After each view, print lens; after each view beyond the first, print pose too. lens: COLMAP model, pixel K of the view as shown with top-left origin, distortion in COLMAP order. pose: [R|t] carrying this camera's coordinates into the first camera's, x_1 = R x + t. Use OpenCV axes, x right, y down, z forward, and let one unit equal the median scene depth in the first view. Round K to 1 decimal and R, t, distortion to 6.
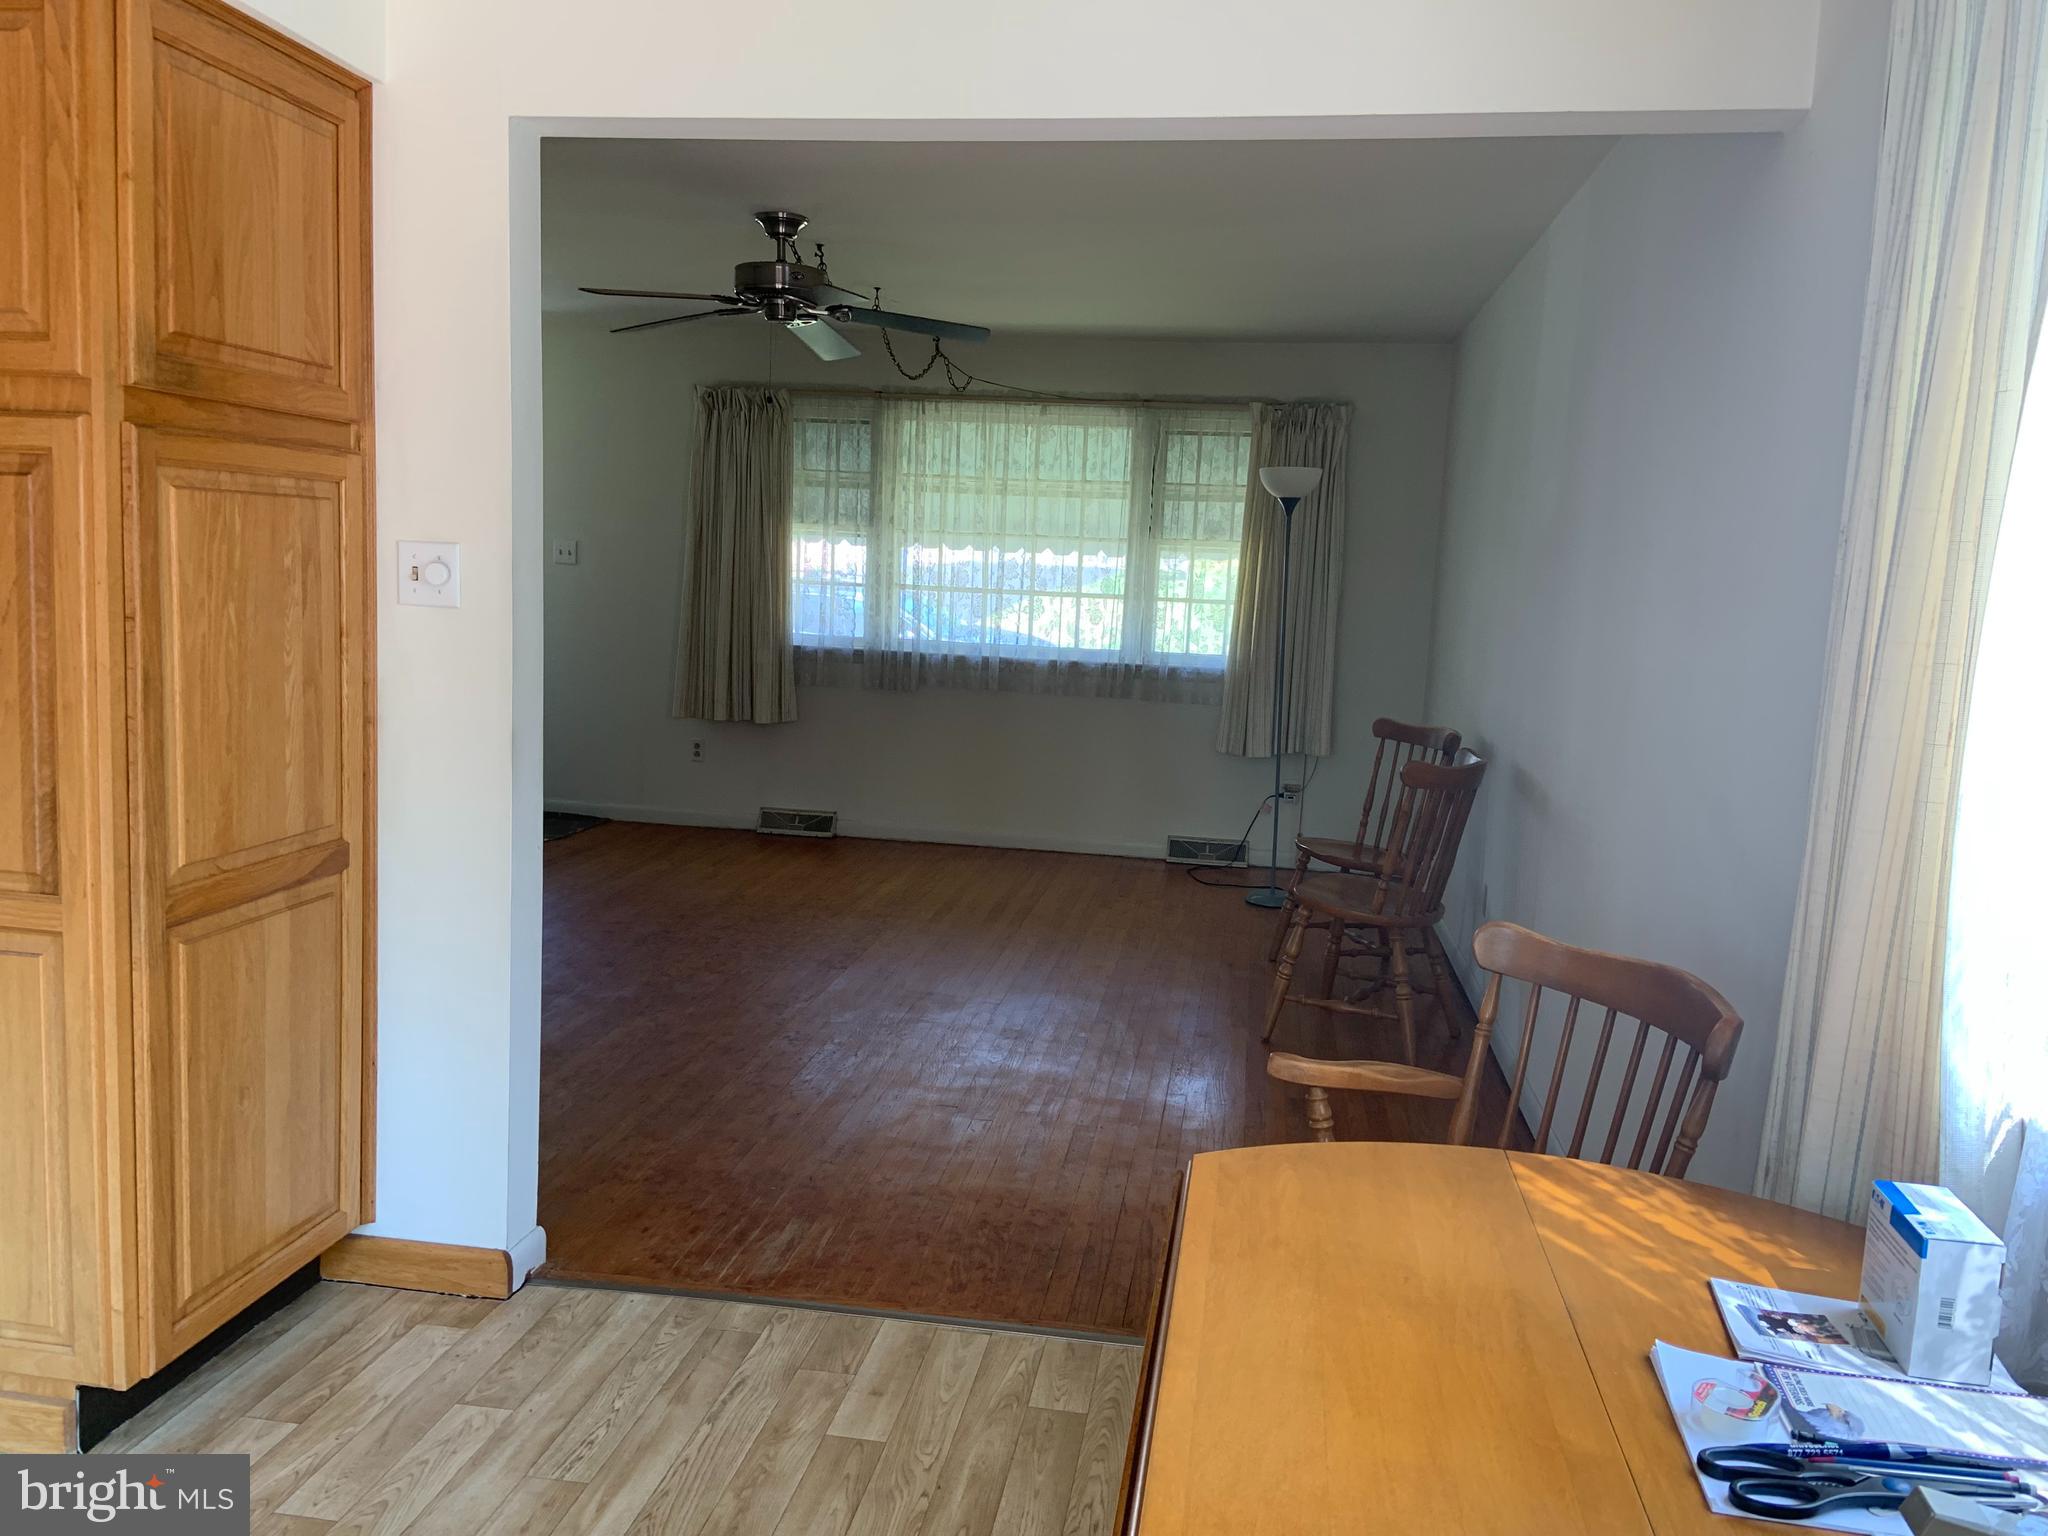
lens RADIAL K [[1524.6, 0, 1033.9], [0, 1524.6, 757.2], [0, 0, 1]] dist [0.126770, -0.166404]
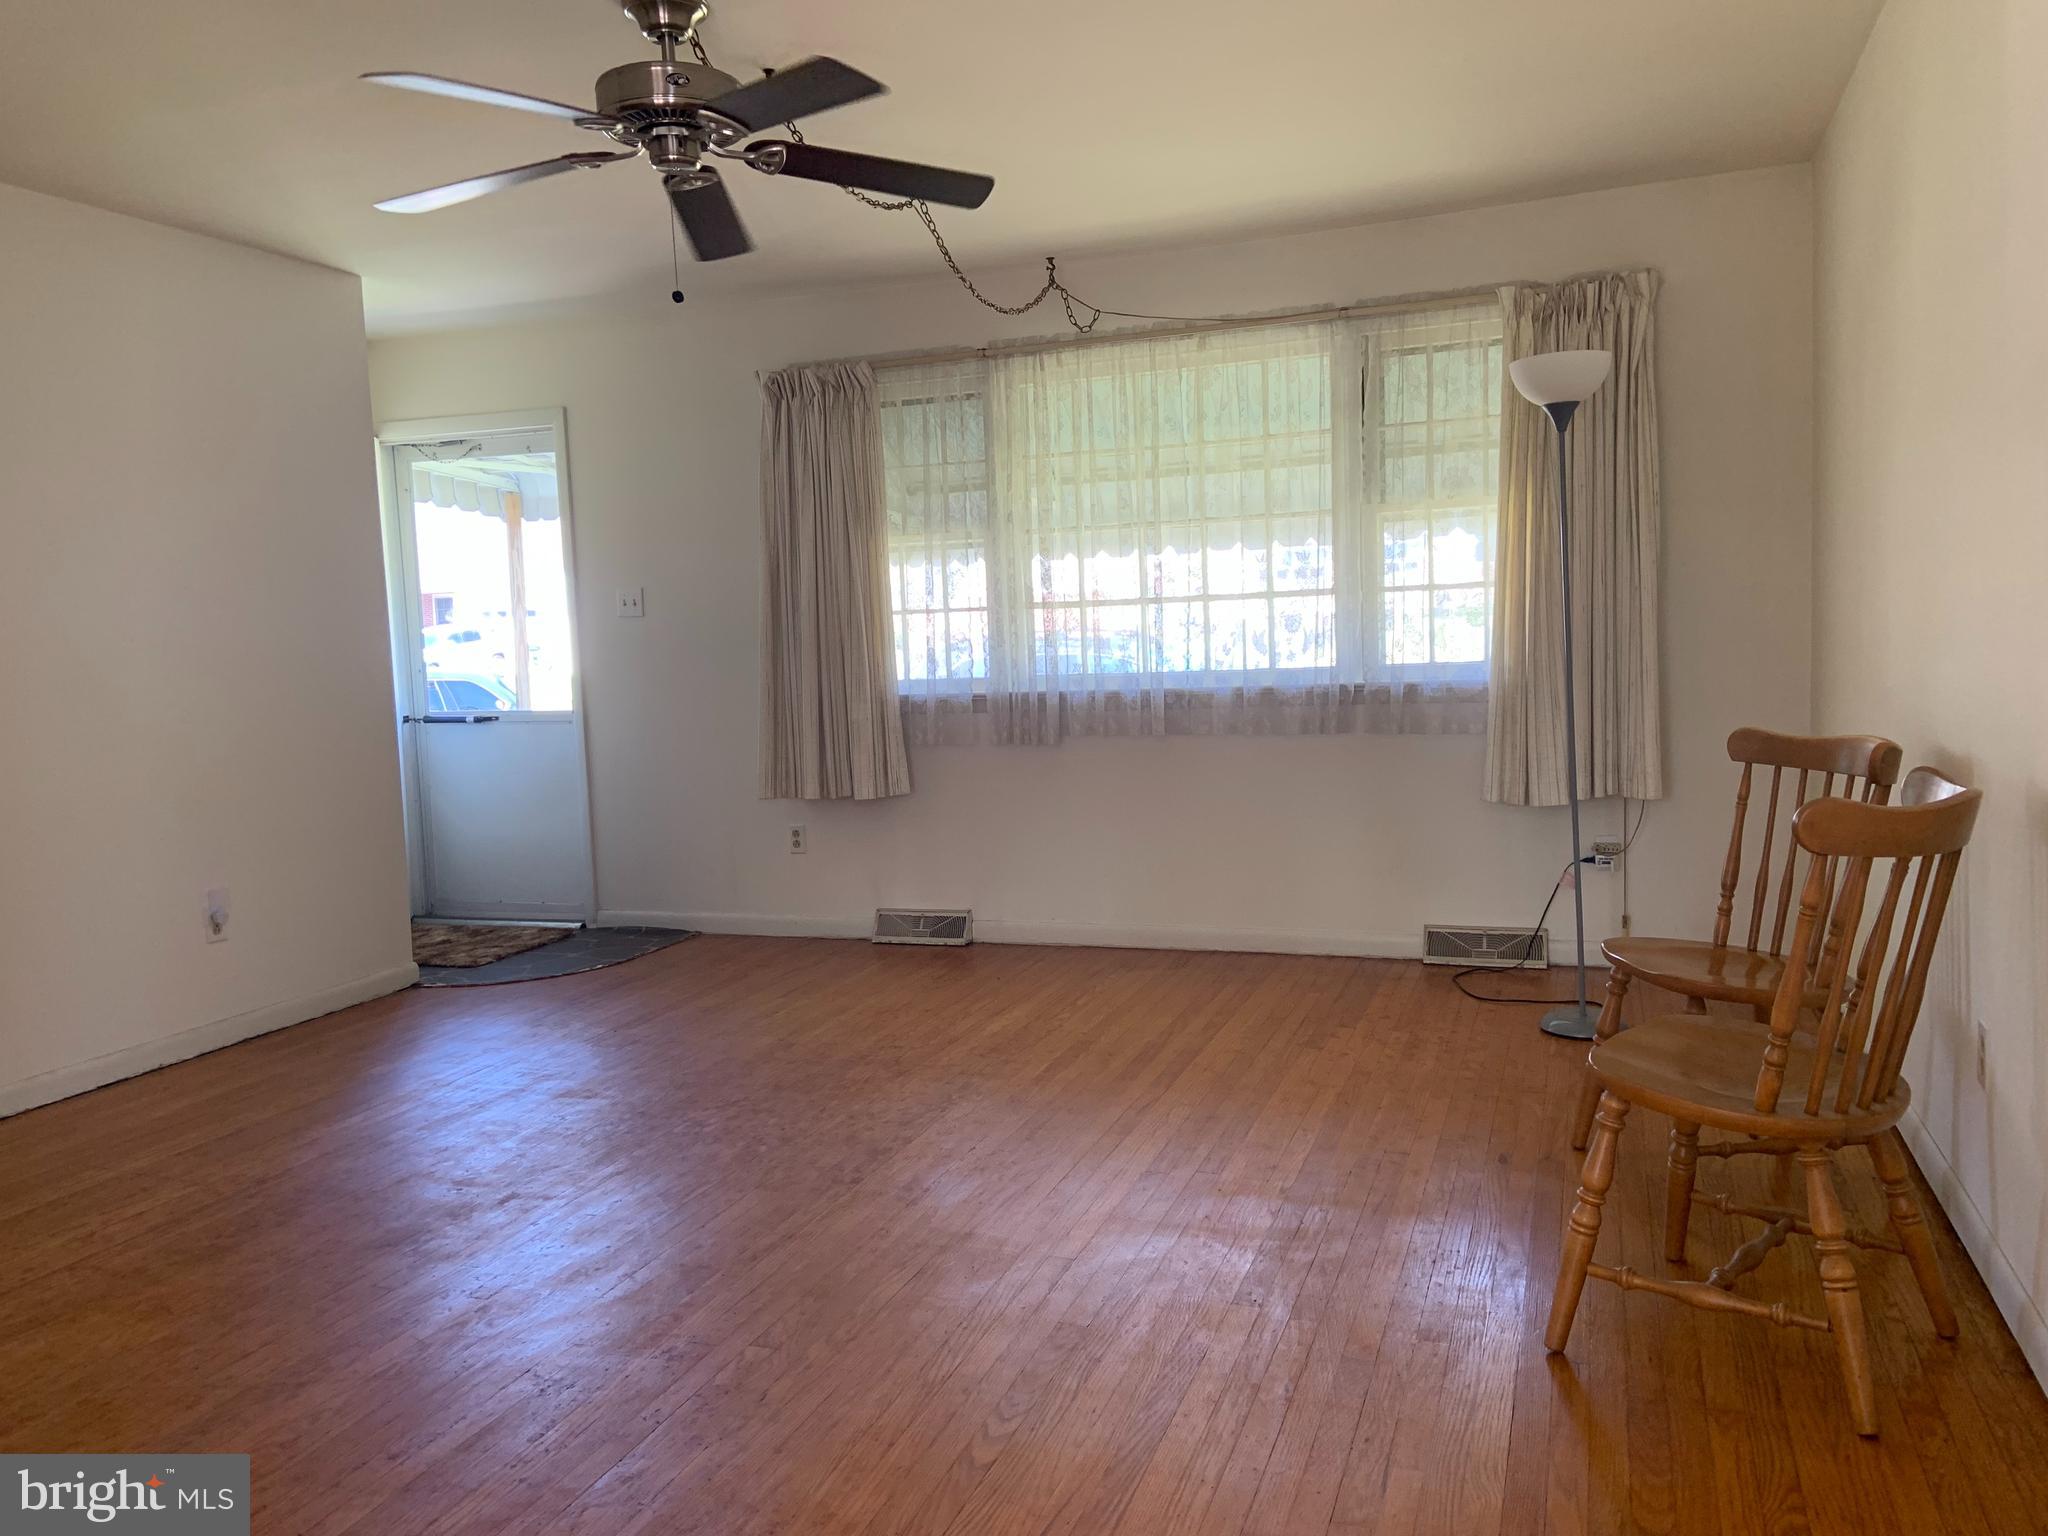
lens RADIAL K [[1524.6, 0, 1033.9], [0, 1524.6, 757.2], [0, 0, 1]] dist [0.126770, -0.166404]
pose [[0.977010, -0.066234, -0.202643, 0.062628], [0.057237, 0.997111, -0.049944, -0.000346], [0.205365, 0.037197, 0.977978, 0.279342]]
